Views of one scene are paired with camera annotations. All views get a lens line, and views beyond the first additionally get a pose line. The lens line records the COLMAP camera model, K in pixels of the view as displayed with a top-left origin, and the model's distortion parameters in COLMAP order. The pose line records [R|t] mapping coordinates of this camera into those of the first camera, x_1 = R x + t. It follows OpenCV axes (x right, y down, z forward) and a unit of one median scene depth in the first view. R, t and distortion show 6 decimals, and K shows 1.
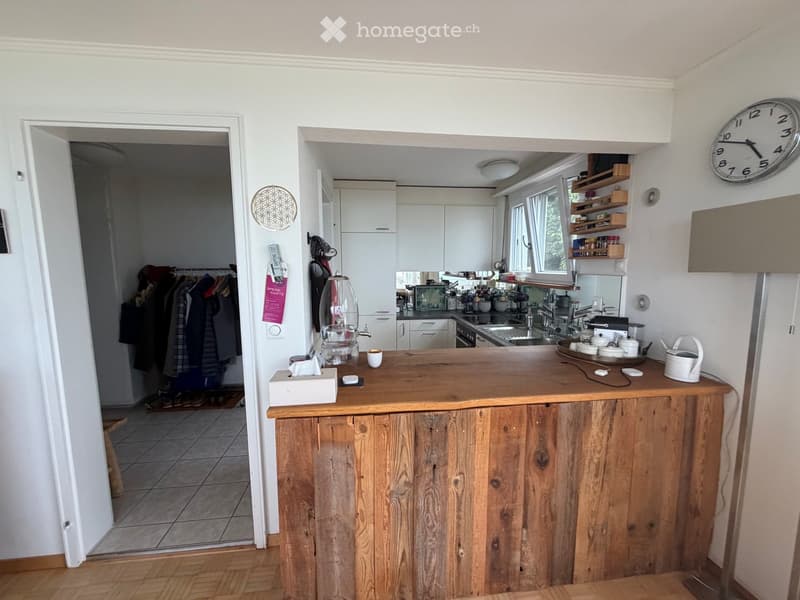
lens RADIAL K [[320.7, 0, 398.1], [0, 320.7, 300.1], [0, 0, 1]] dist [0.002270, 0.000357]
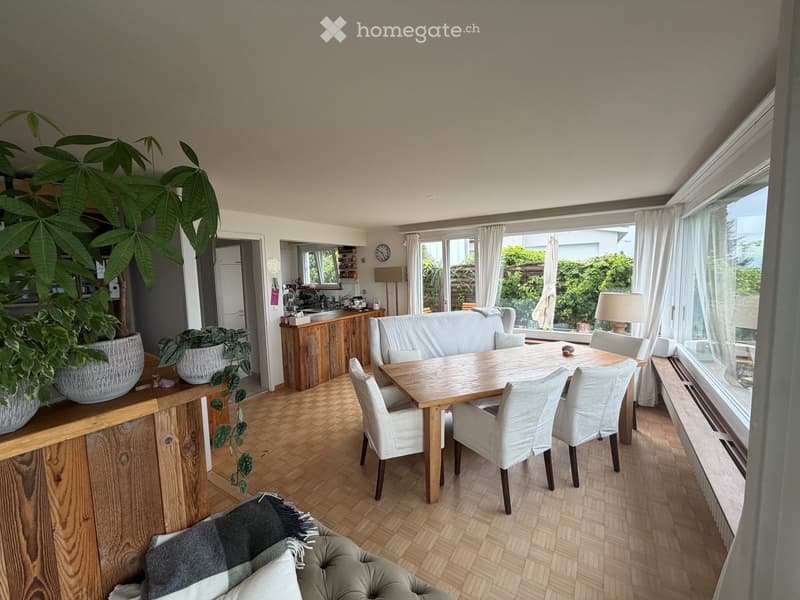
lens RADIAL K [[320.7, 0, 398.1], [0, 320.7, 300.1], [0, 0, 1]] dist [0.002270, 0.000357]
pose [[0.641713, -0.080633, 0.762694, -1.855084], [0.110471, 0.993805, 0.012119, 0.113432], [-0.758947, 0.076479, 0.646646, -1.677259]]
